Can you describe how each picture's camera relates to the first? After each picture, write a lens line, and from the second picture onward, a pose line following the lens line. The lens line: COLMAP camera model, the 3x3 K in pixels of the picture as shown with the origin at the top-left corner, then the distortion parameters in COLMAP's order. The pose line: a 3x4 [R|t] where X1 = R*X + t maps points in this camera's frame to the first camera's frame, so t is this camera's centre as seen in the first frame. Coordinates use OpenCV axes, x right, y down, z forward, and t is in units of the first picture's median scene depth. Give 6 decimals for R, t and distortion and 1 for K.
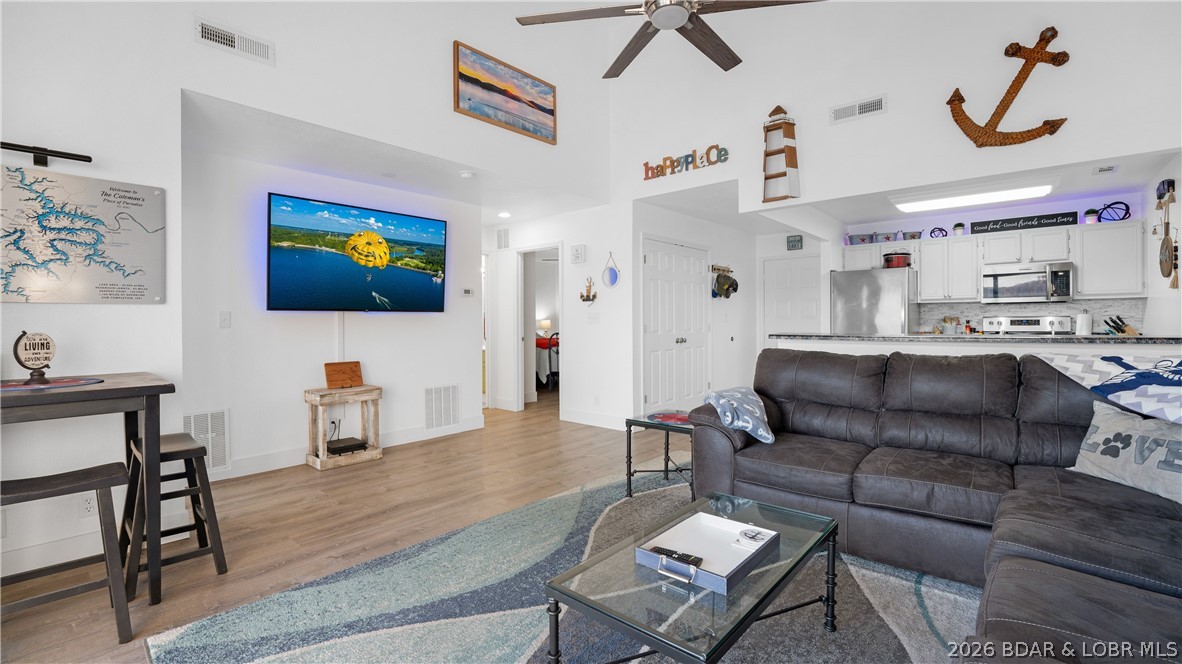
lens RADIAL K [[514.3, 0, 589.6], [0, 514.3, 327.8], [0, 0, 1]] dist [-0.004342, -0.000368]
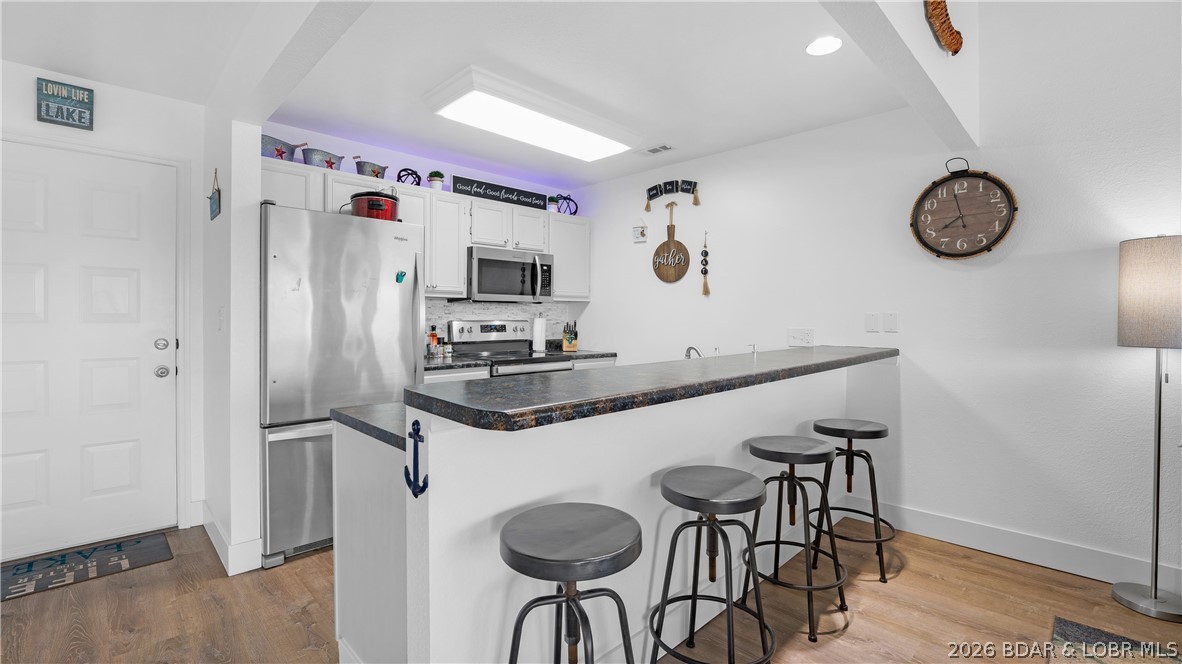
lens RADIAL K [[514.3, 0, 589.4], [0, 514.3, 325.3], [0, 0, 1]] dist [-0.004342, -0.000368]
pose [[0.089052, -0.011082, 0.995965, 0.113827], [0.004609, 0.999932, 0.010714, -0.022449], [-0.996016, 0.003636, 0.089097, 0.788534]]
